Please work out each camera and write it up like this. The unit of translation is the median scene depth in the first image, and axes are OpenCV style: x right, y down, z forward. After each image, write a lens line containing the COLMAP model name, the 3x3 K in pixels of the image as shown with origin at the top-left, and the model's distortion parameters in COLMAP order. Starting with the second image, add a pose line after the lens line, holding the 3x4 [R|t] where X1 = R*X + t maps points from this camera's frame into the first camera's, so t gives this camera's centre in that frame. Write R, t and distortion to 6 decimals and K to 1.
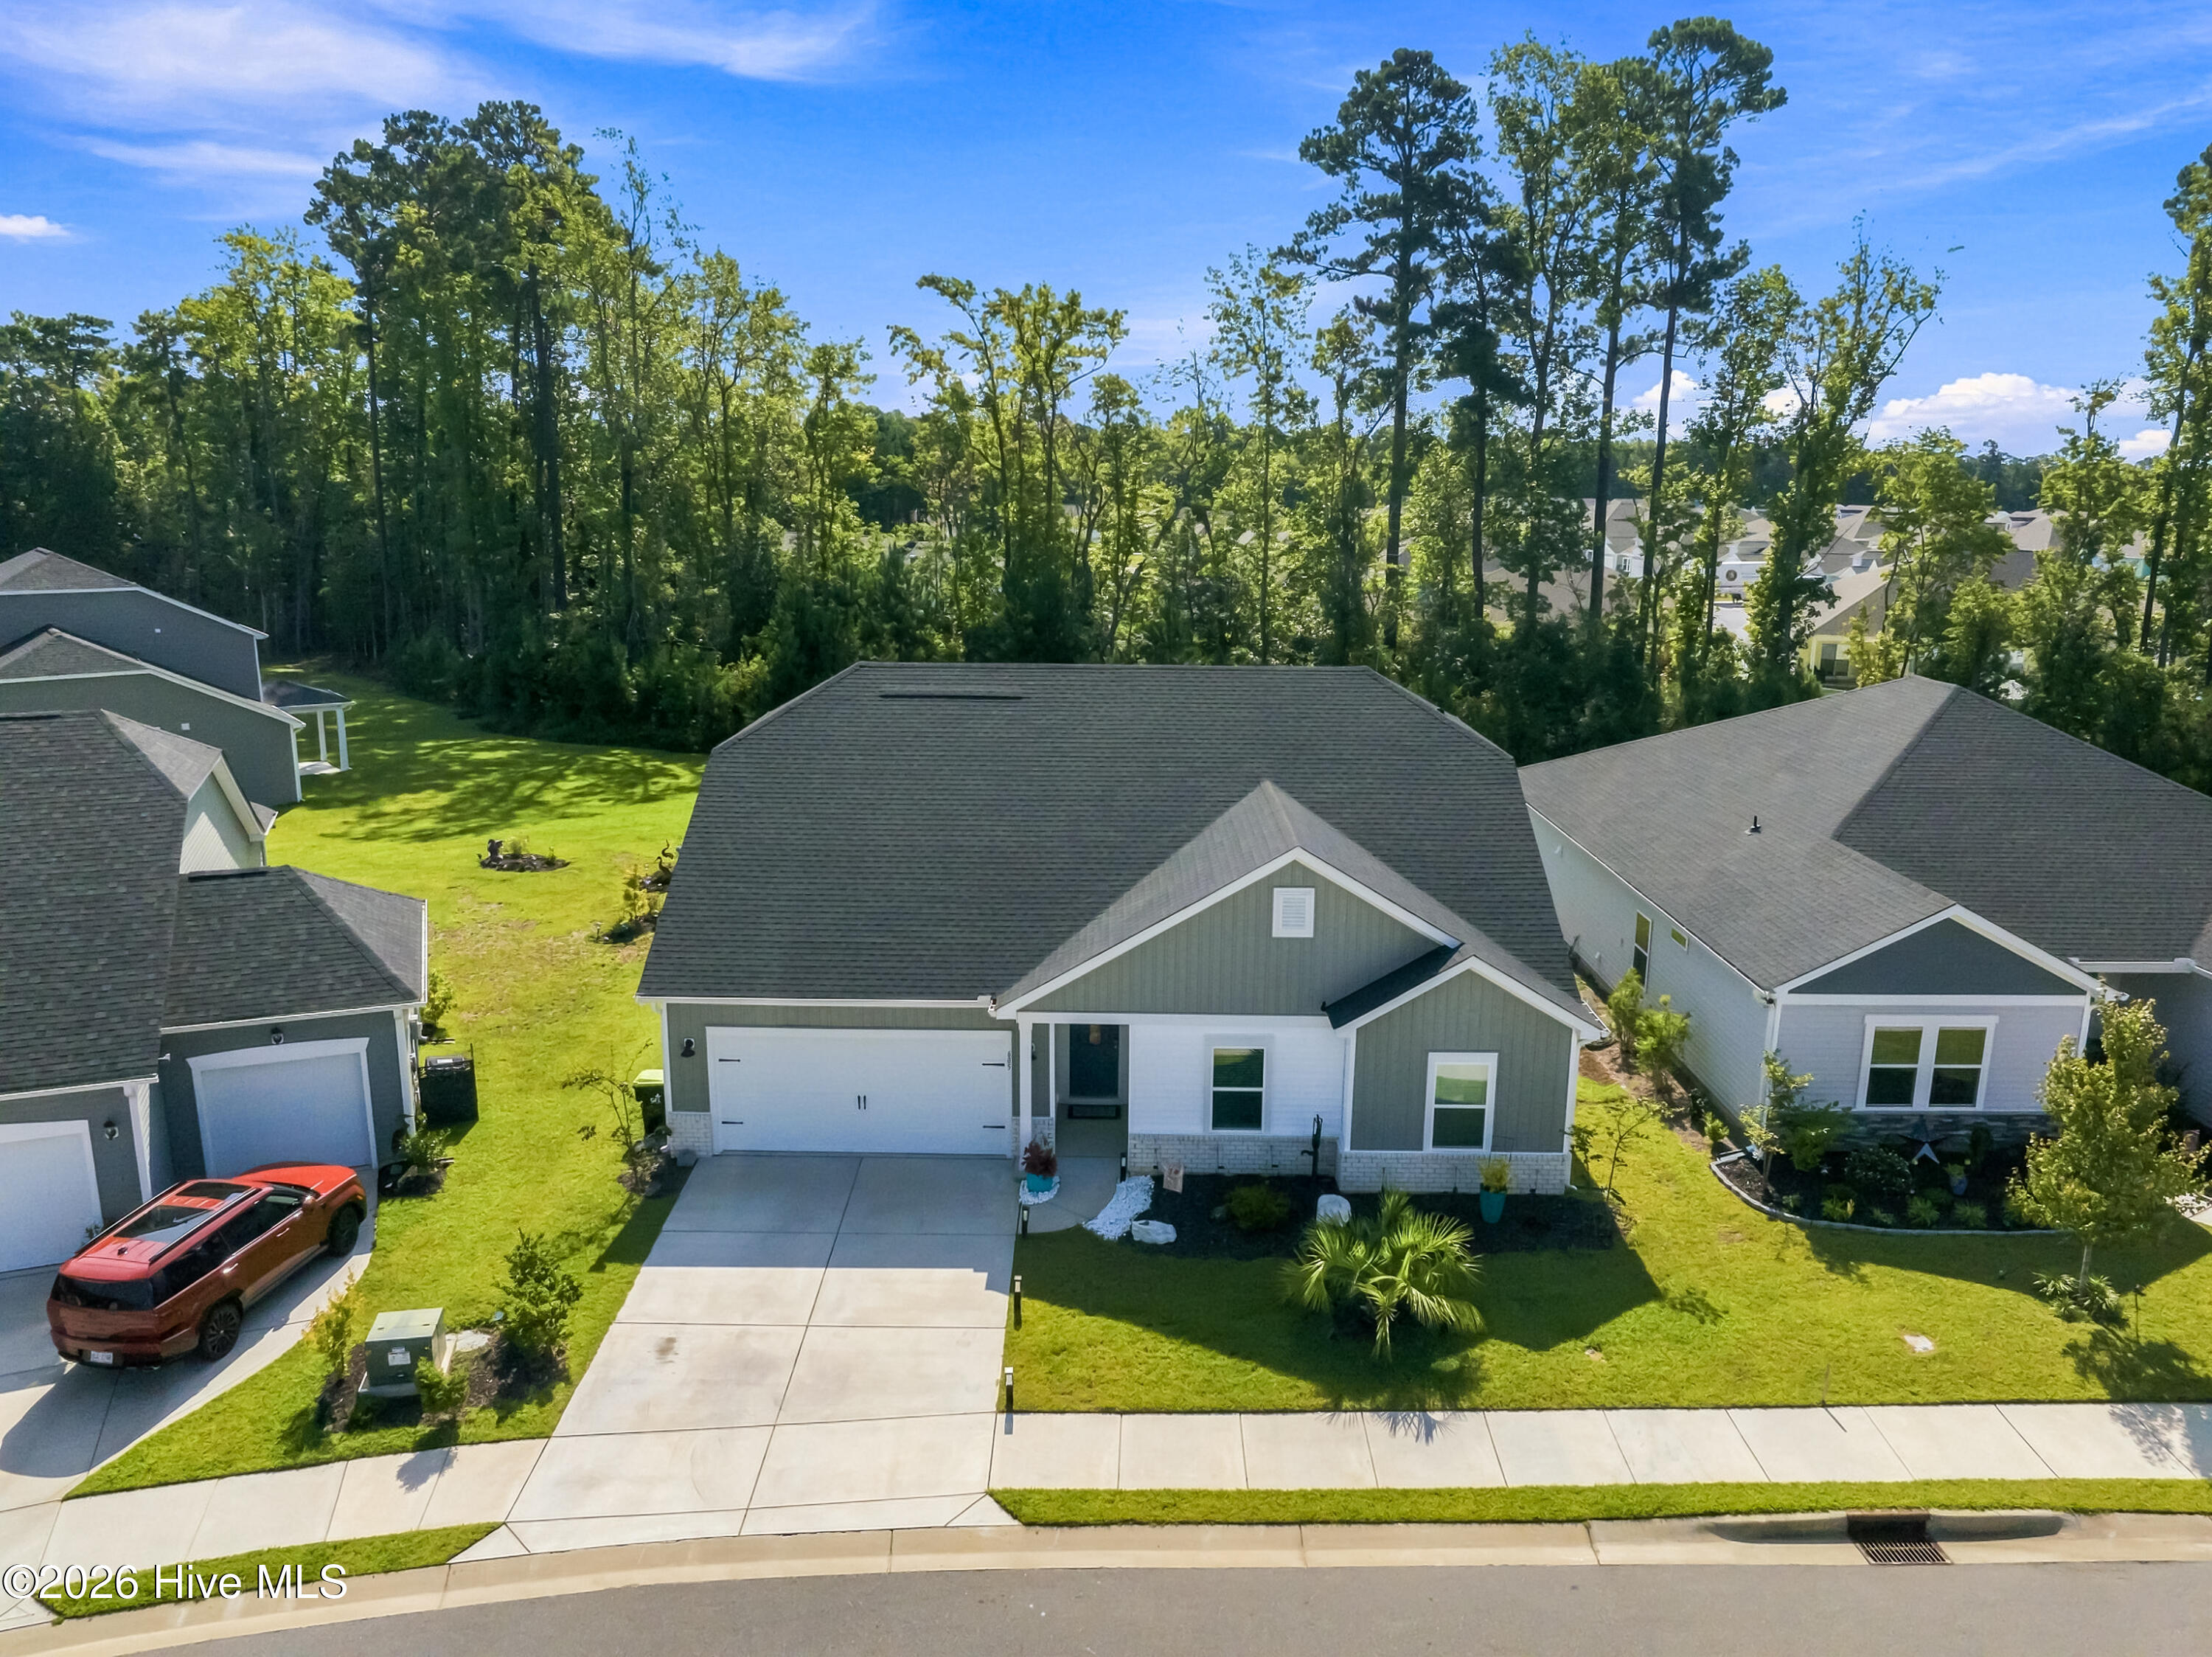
lens RADIAL K [[1558.7, 0, 1106.0], [0, 1558.7, 828.5], [0, 0, 1]] dist [-0.056446, 0.027149]
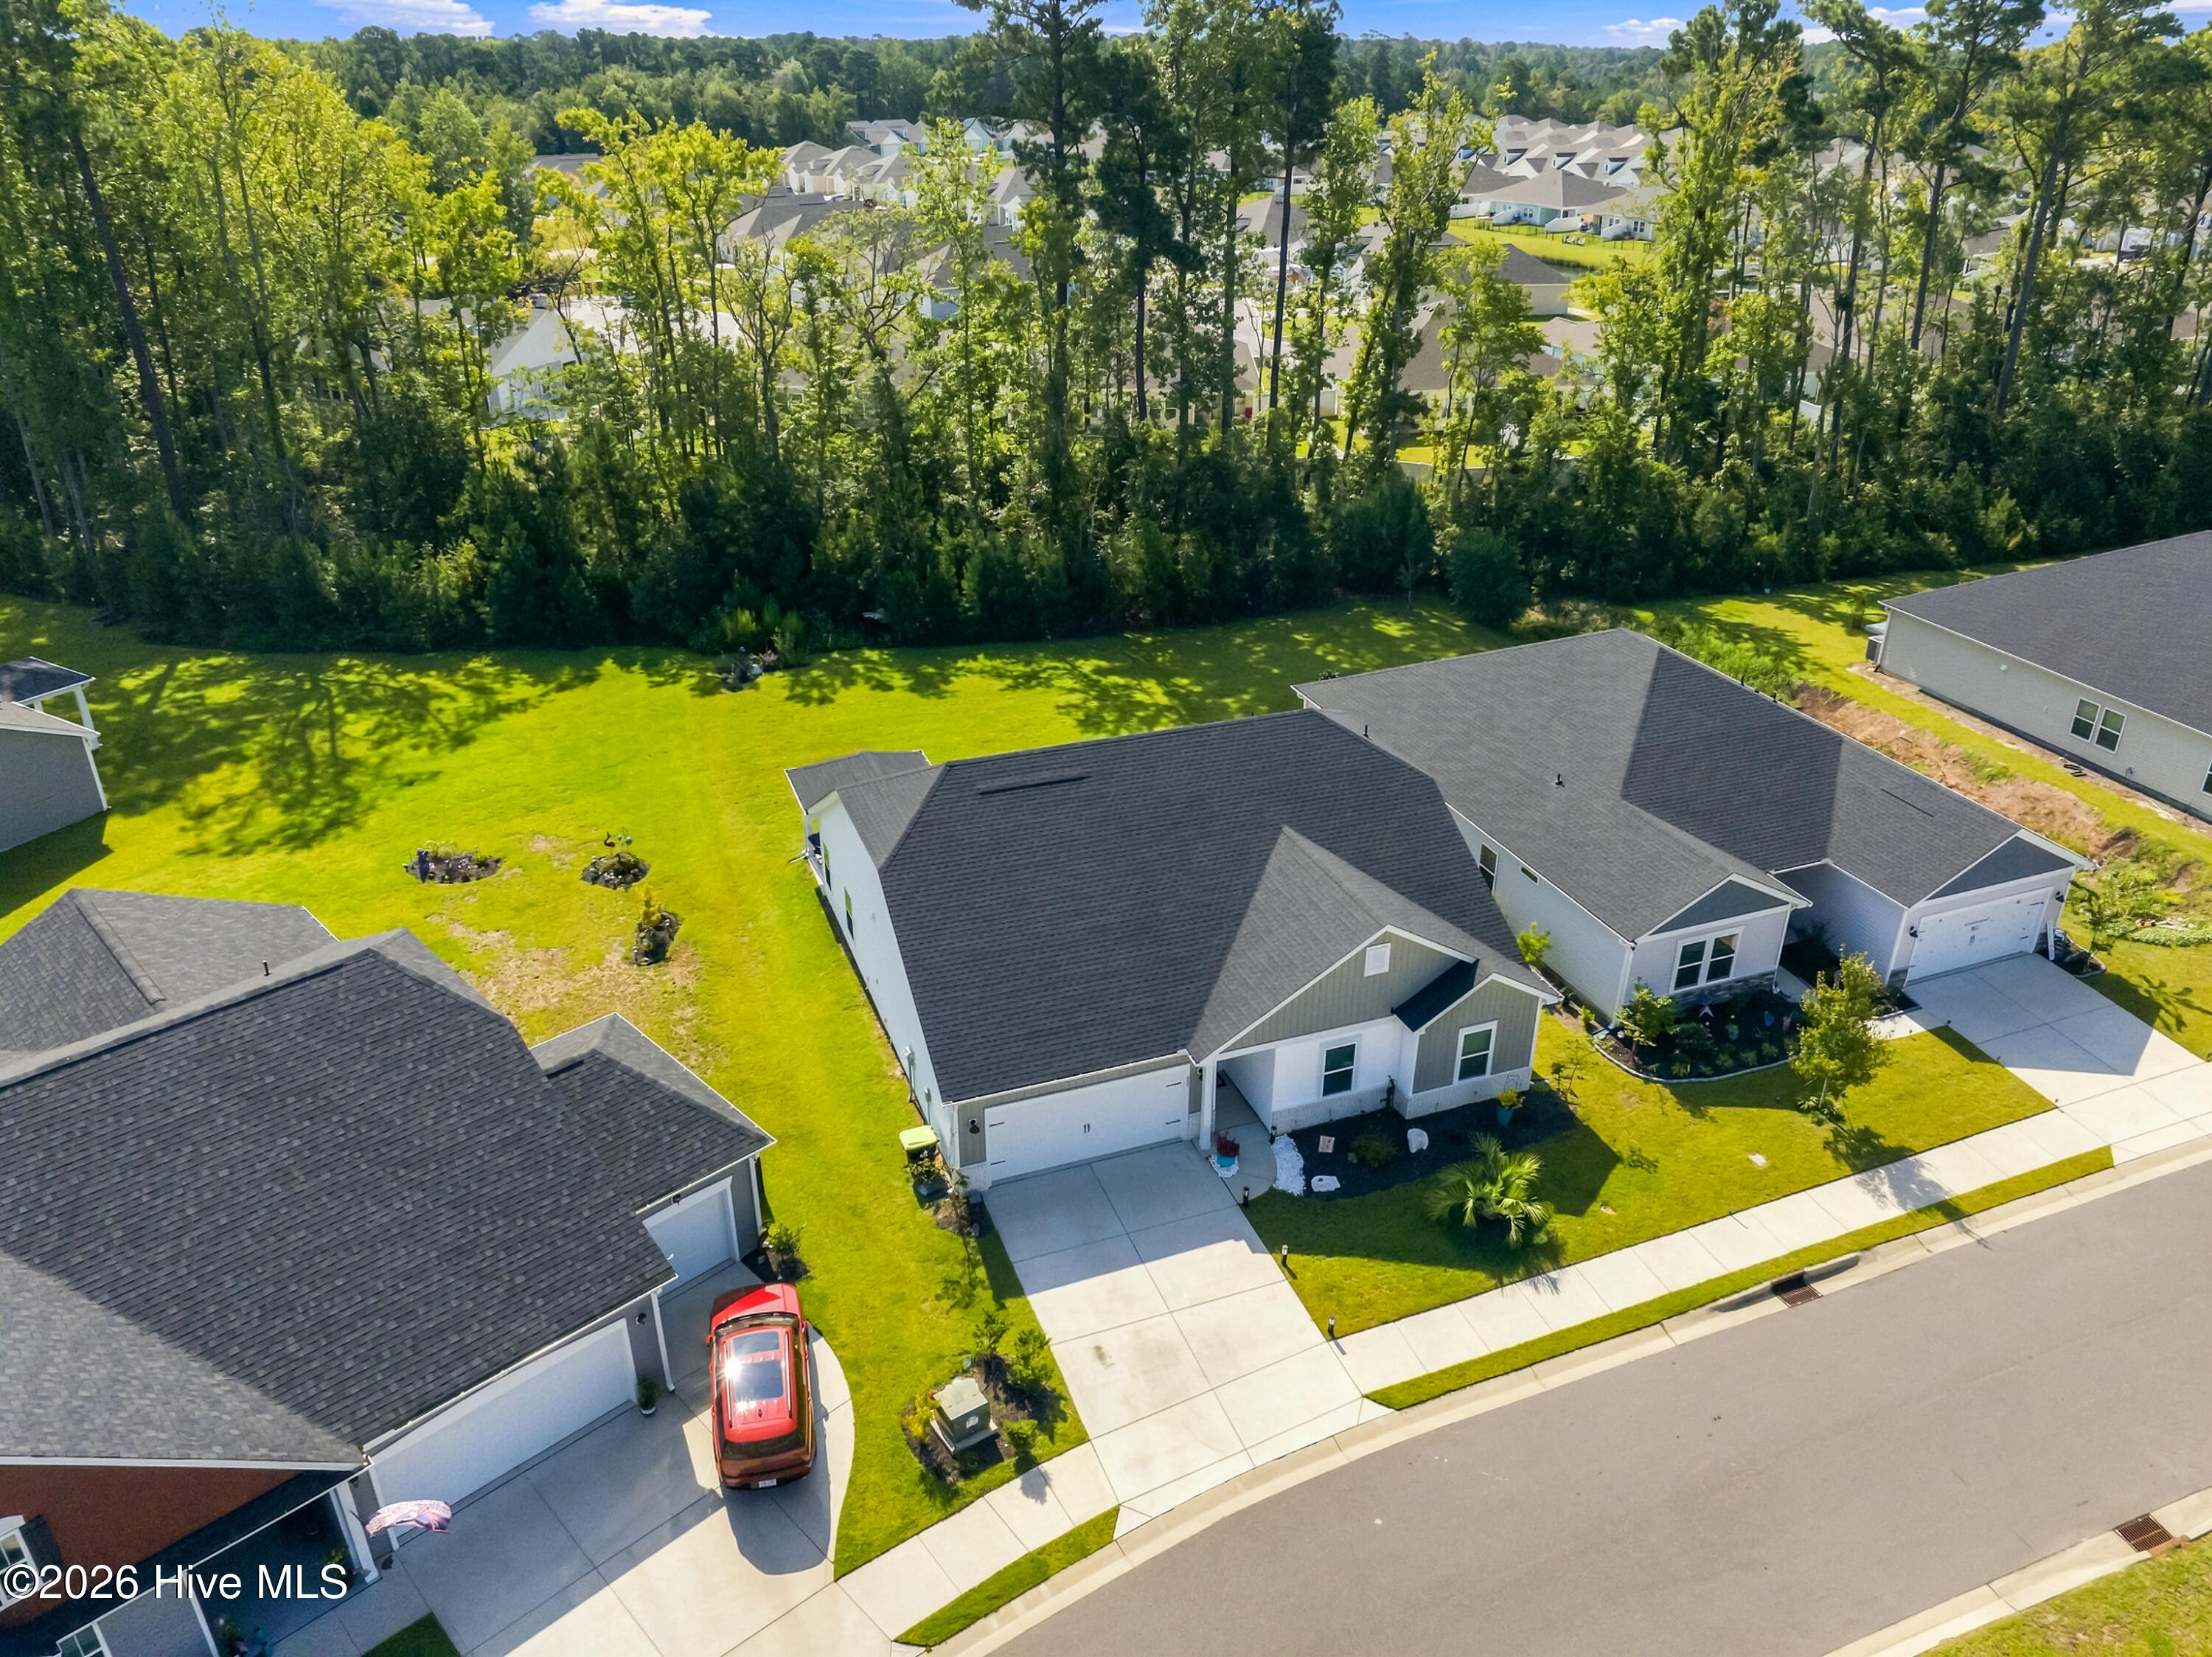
lens RADIAL K [[1558.7, 0, 1106.0], [0, 1558.7, 828.5], [0, 0, 1]] dist [-0.056446, 0.027149]
pose [[0.931278, -0.168982, 0.322749, -0.582799], [0.083607, 0.961406, 0.262121, -0.479706], [-0.354587, -0.217123, 0.909464, -0.239901]]
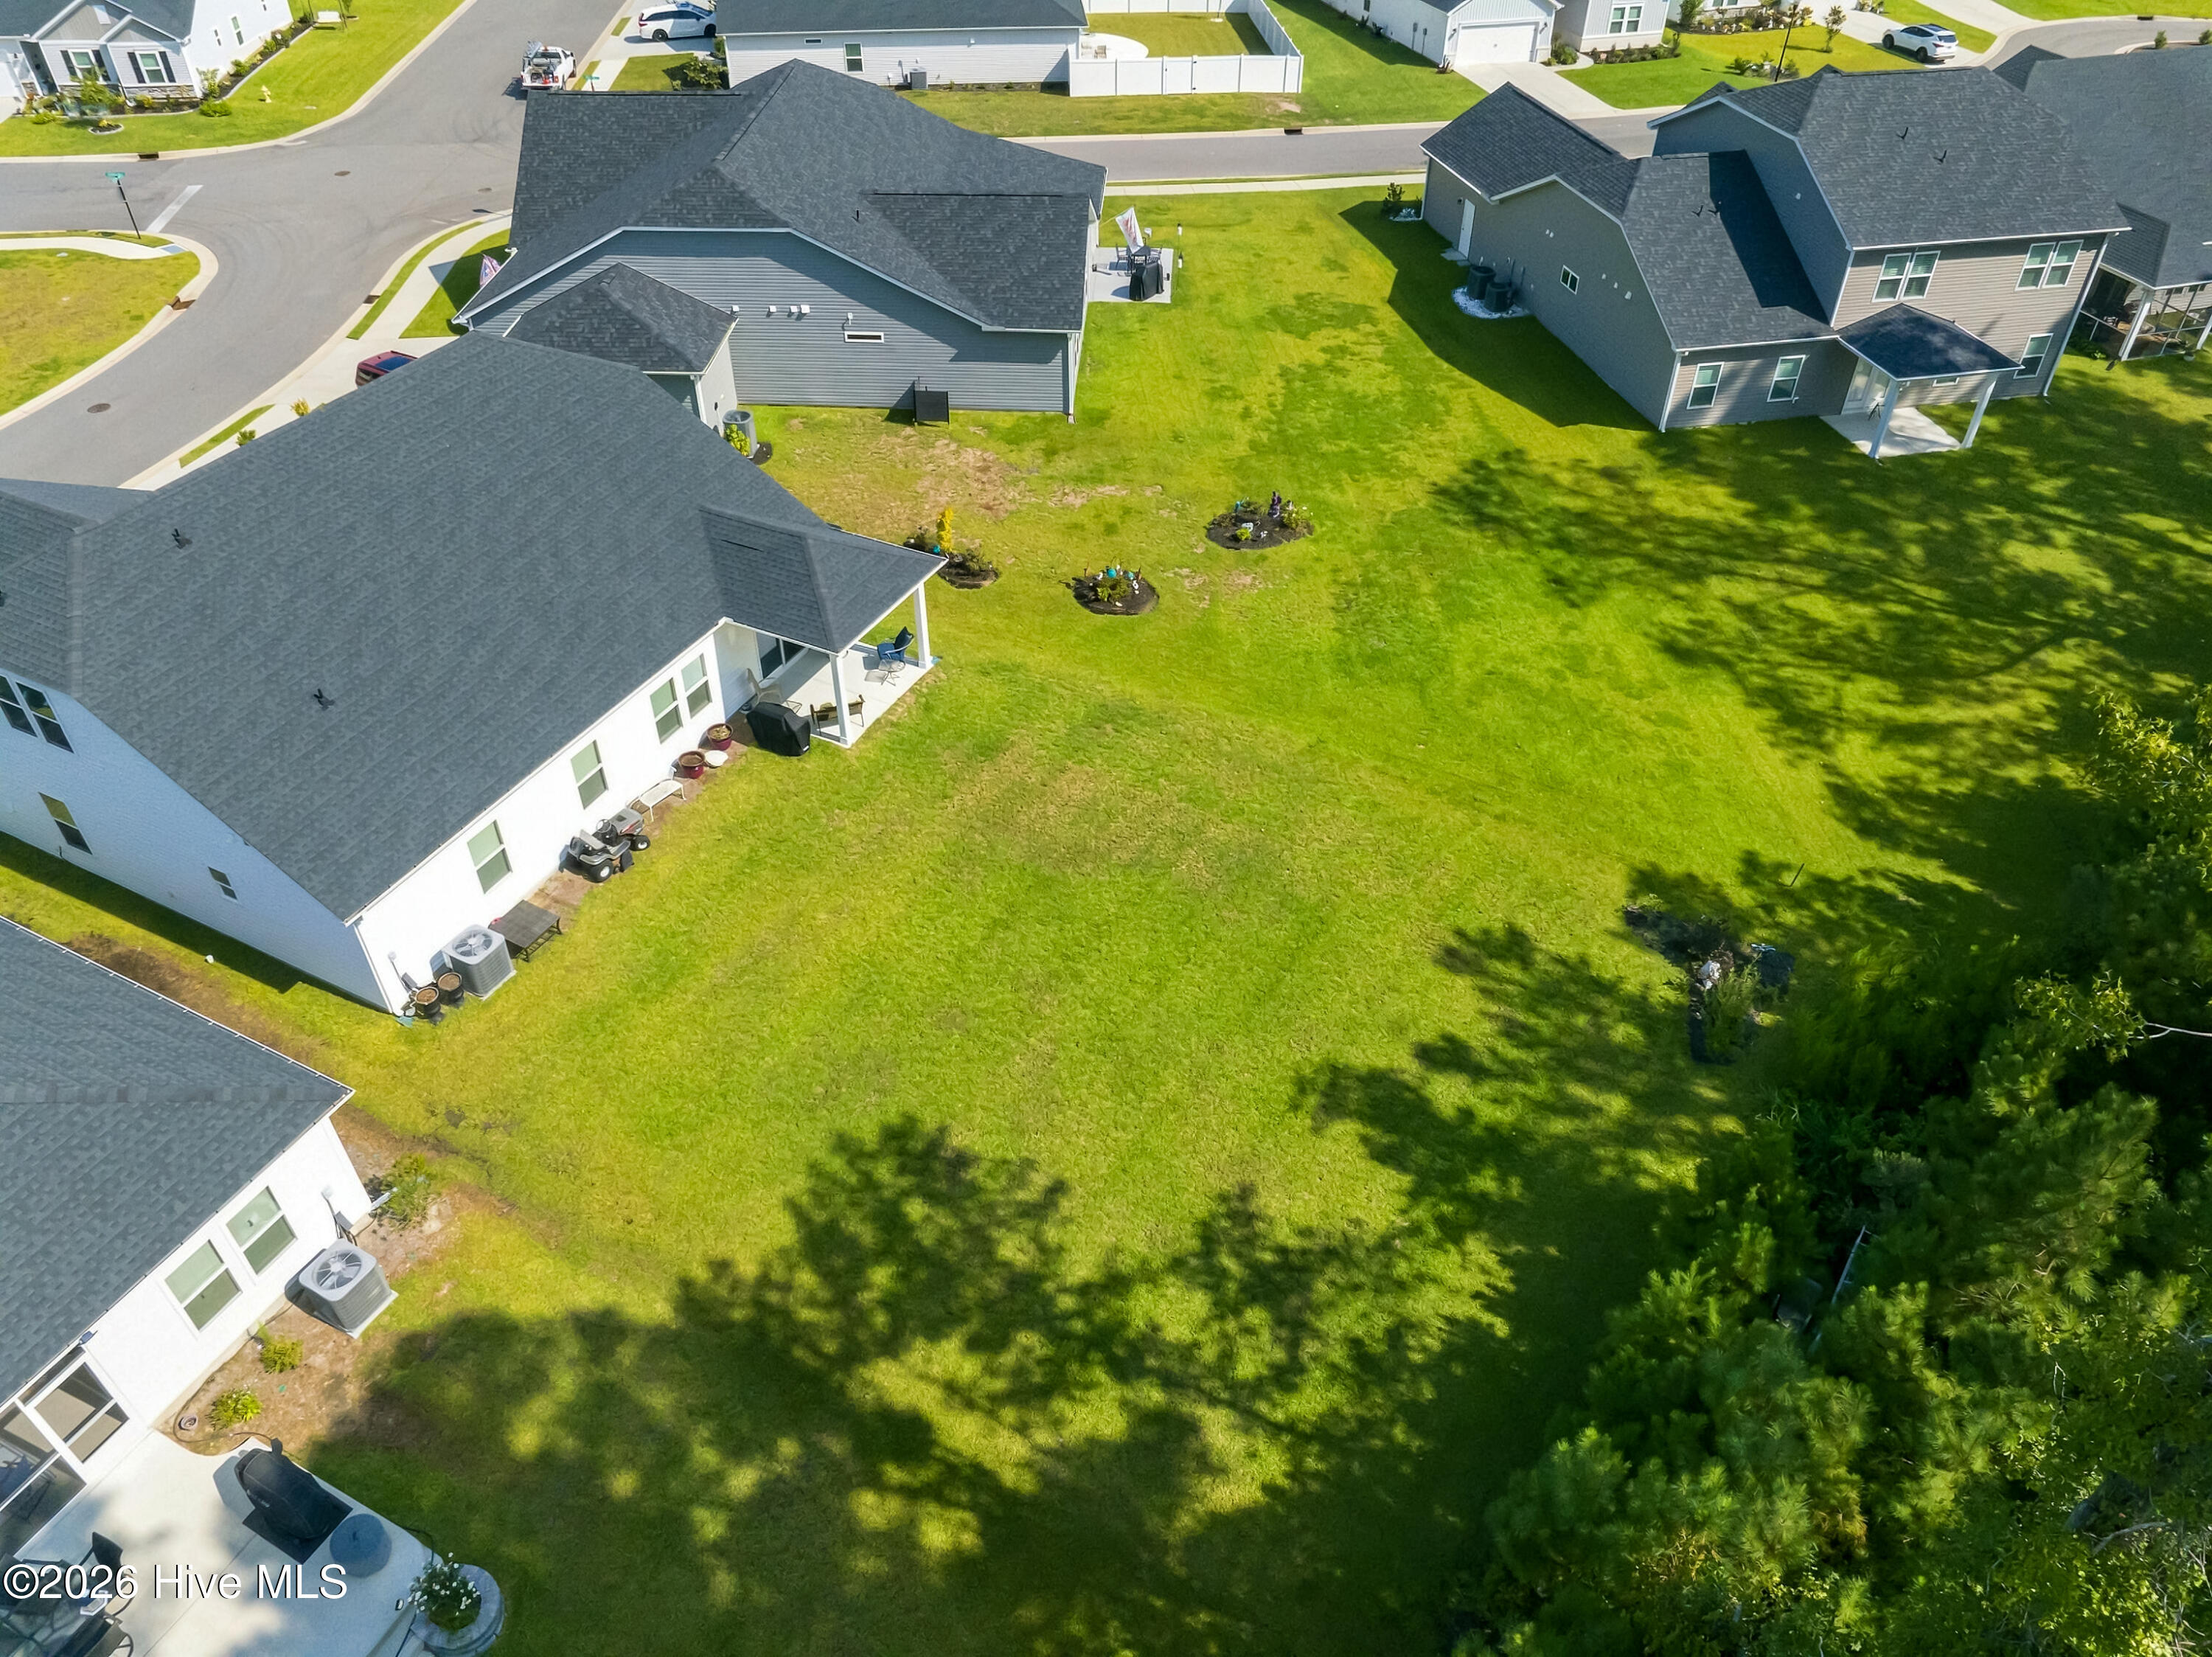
lens RADIAL K [[1572.7, 0, 1115.6], [0, 1572.7, 830.6], [0, 0, 1]] dist [-0.035875, 0.001403]
pose [[-0.431741, 0.574053, -0.695746, 0.817812], [-0.210202, 0.686069, 0.696508, -0.956657], [0.877163, 0.446959, -0.175537, 2.290081]]
